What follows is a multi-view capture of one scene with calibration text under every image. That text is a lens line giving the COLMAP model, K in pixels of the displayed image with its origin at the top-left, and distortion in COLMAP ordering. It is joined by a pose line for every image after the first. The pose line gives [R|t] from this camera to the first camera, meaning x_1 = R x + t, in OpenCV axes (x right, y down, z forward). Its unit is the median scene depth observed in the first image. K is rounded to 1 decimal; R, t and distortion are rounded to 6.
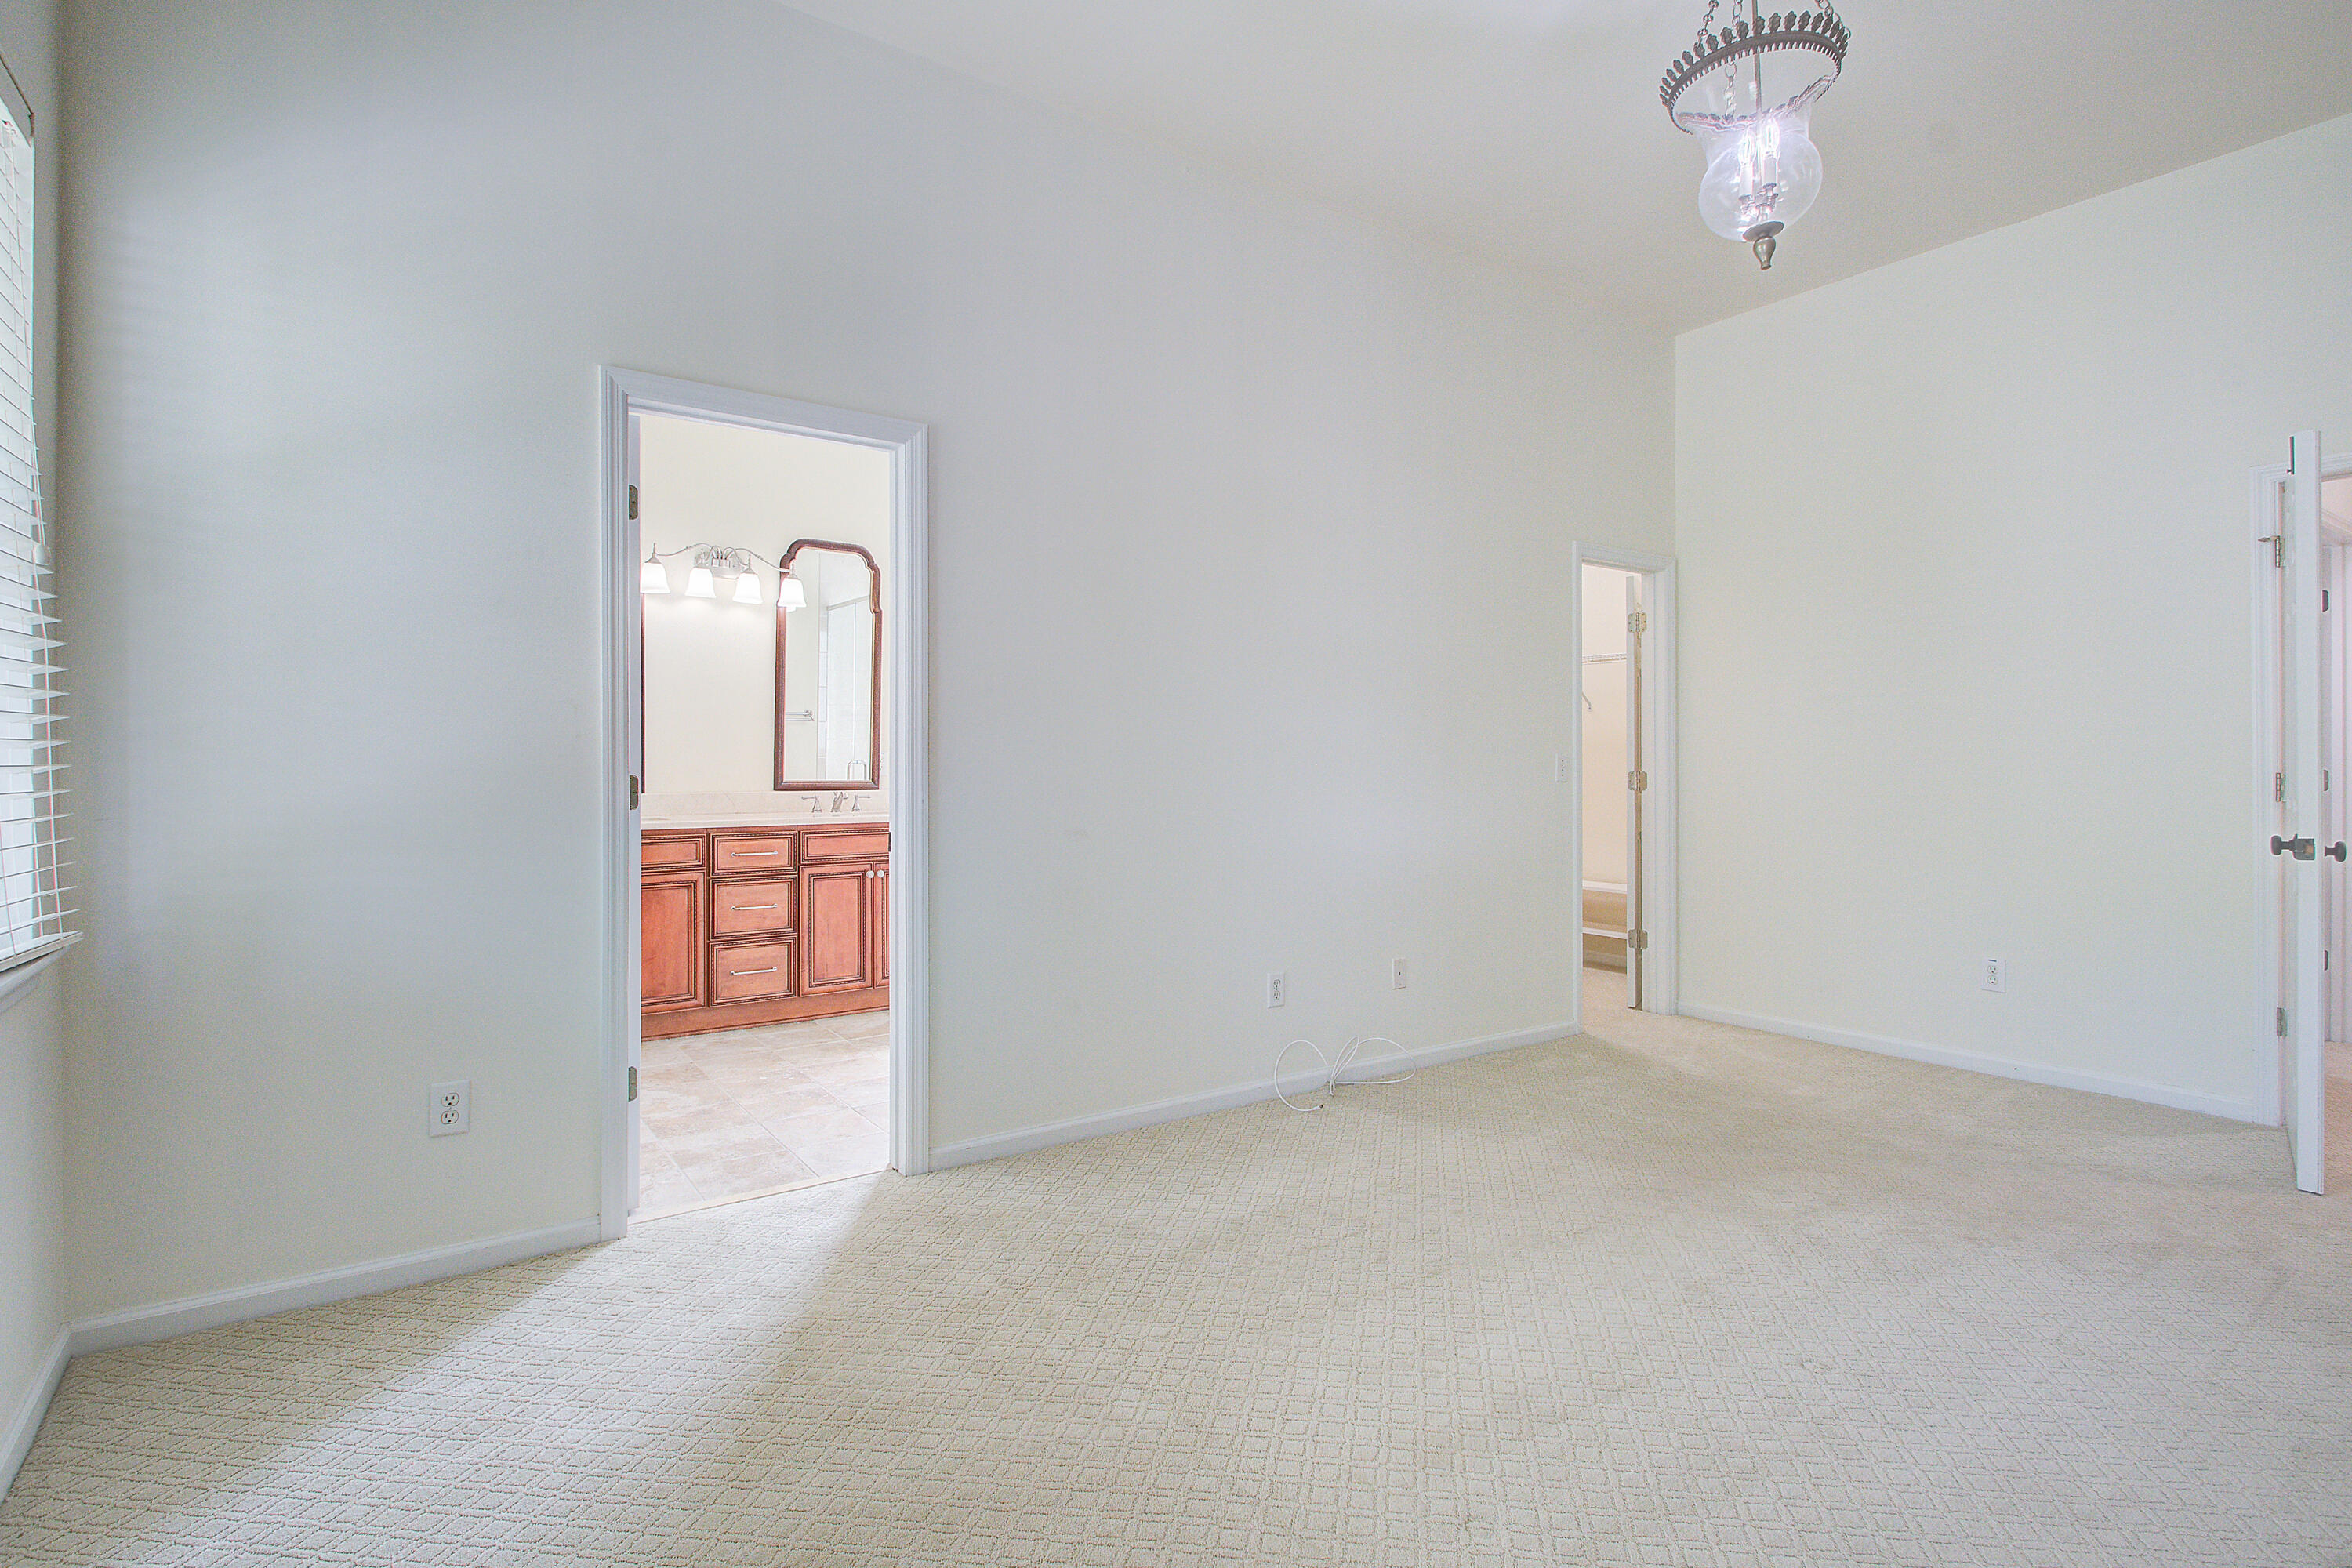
lens RADIAL K [[1115.3, 0, 1174.9], [0, 1115.3, 771.9], [0, 0, 1]] dist [0.009645, 0.002969]
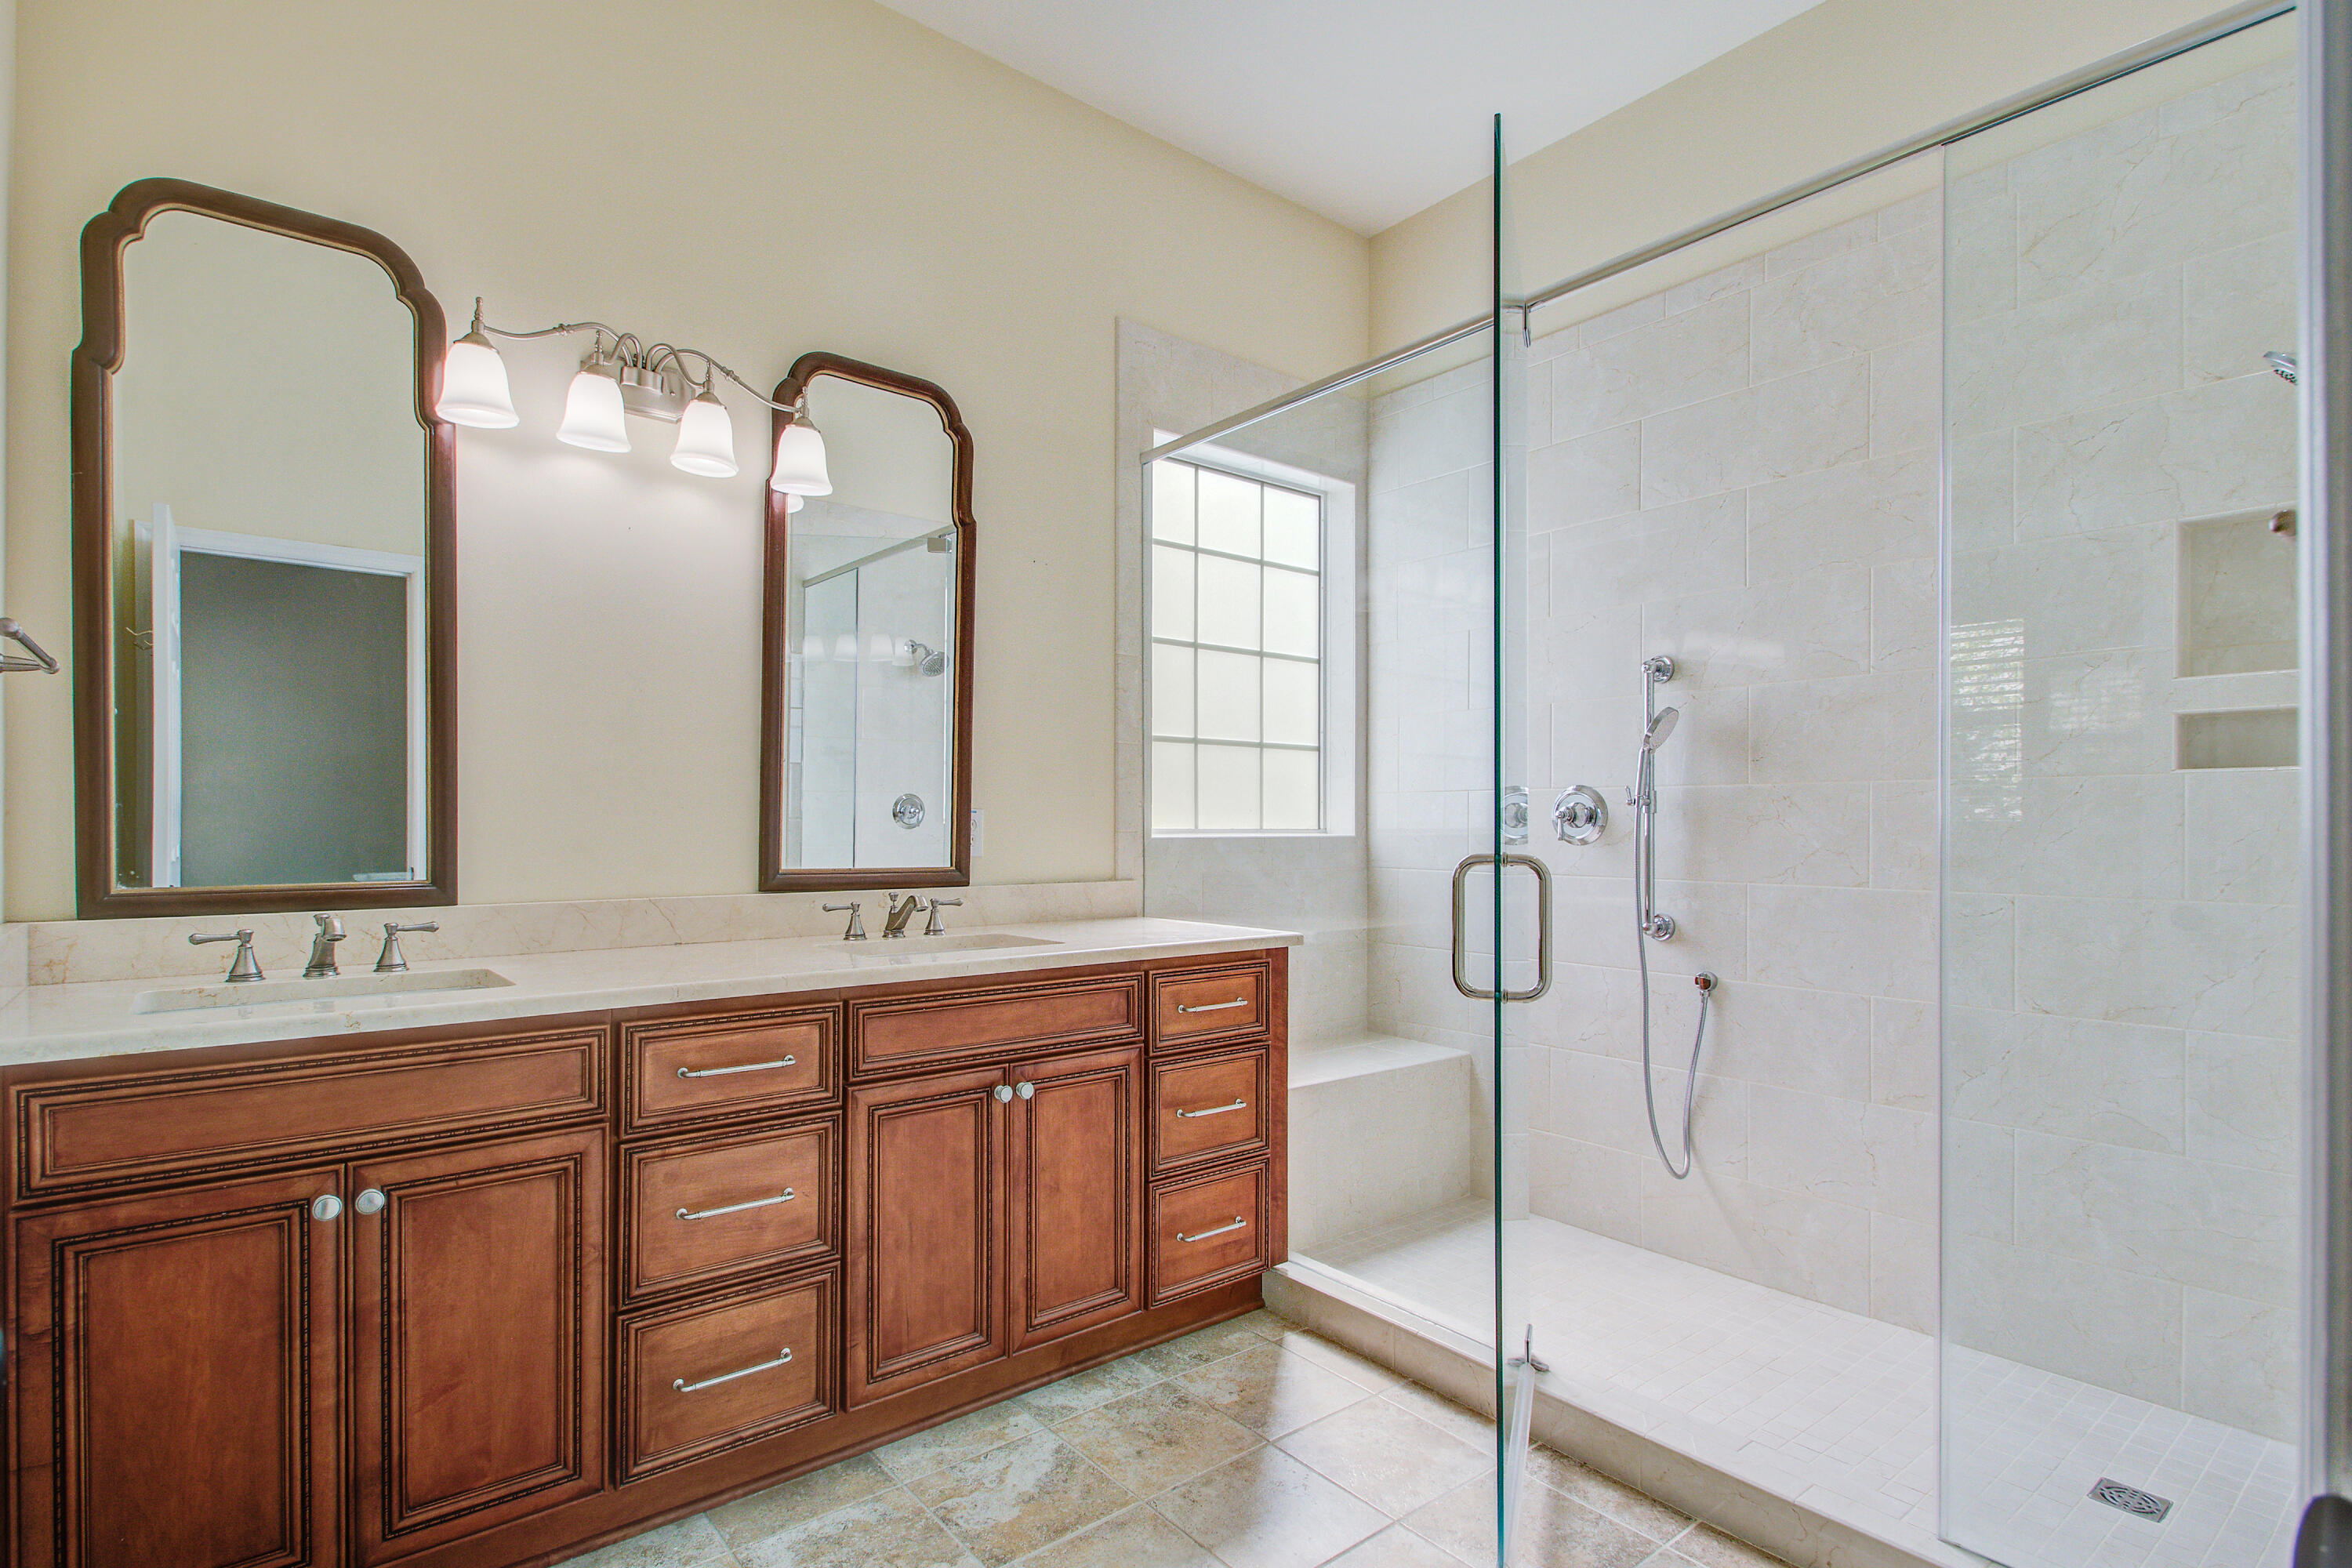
lens RADIAL K [[1115.3, 0, 1160.1], [0, 1115.3, 843.9], [0, 0, 1]] dist [0.009645, 0.002969]
pose [[0.998052, 0.004282, 0.062243, -0.245829], [-0.004878, 0.999944, 0.009431, -0.008680], [-0.062199, -0.009716, 0.998016, 0.584093]]
